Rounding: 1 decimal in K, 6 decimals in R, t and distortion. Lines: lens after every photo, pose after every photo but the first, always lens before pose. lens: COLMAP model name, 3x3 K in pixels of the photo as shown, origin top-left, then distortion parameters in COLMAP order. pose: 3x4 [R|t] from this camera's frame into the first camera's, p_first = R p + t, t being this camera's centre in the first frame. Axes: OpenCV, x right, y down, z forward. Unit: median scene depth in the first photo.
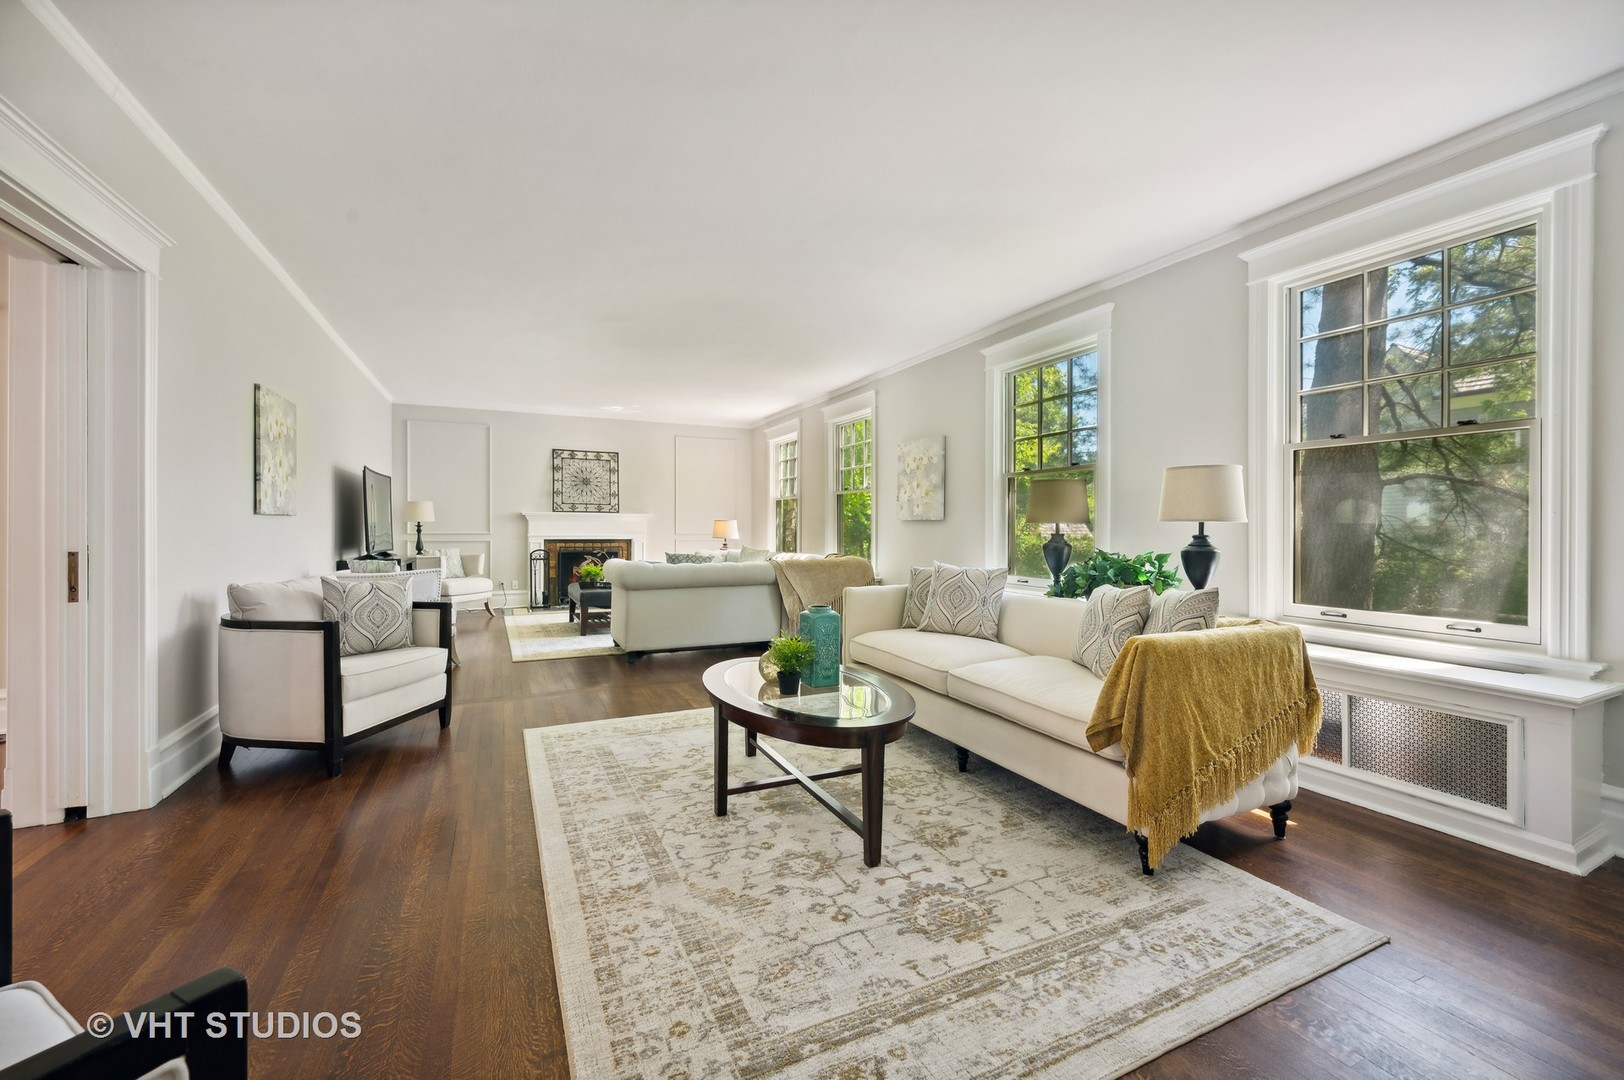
lens RADIAL K [[658.1, 0, 816.7], [0, 658.1, 533.4], [0, 0, 1]] dist [0.000916, 0.000032]
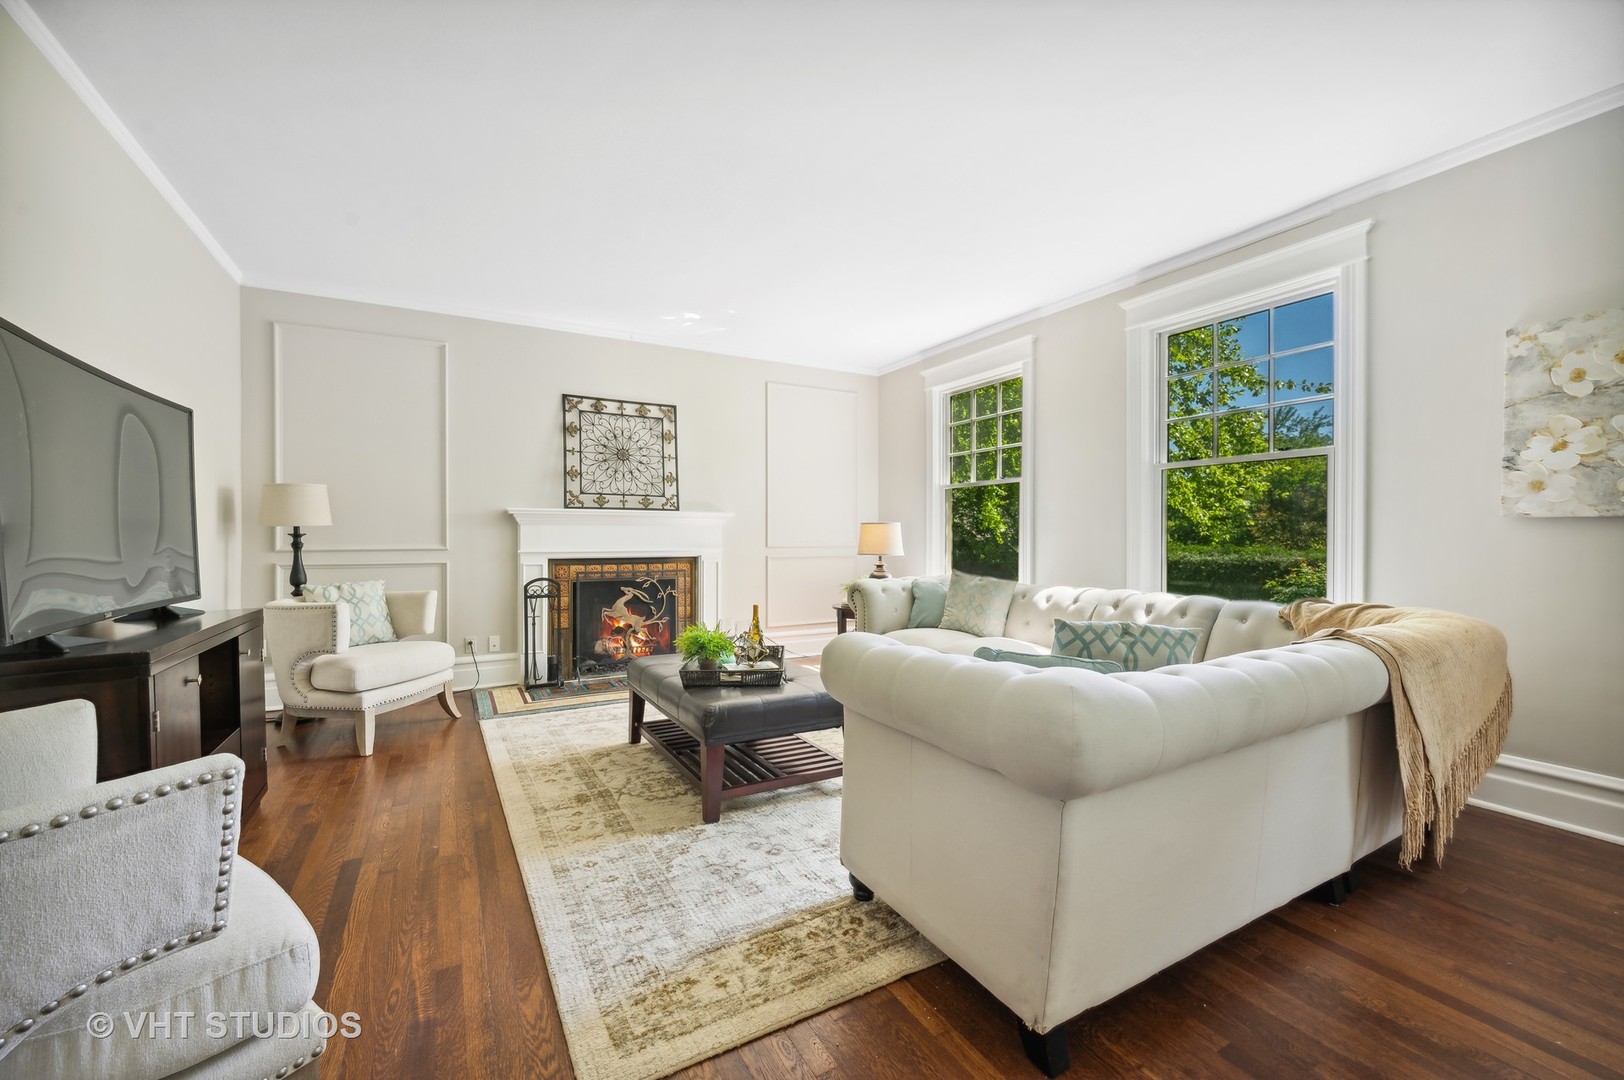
lens RADIAL K [[652.0, 0, 812.0], [0, 652.0, 540.0], [0, 0, 1]] dist [-0.002478, -0.000481]
pose [[0.997891, -0.003207, 0.064828, -0.640751], [0.003249, 0.999995, -0.000540, -0.015431], [-0.064826, 0.000749, 0.997896, 1.239687]]
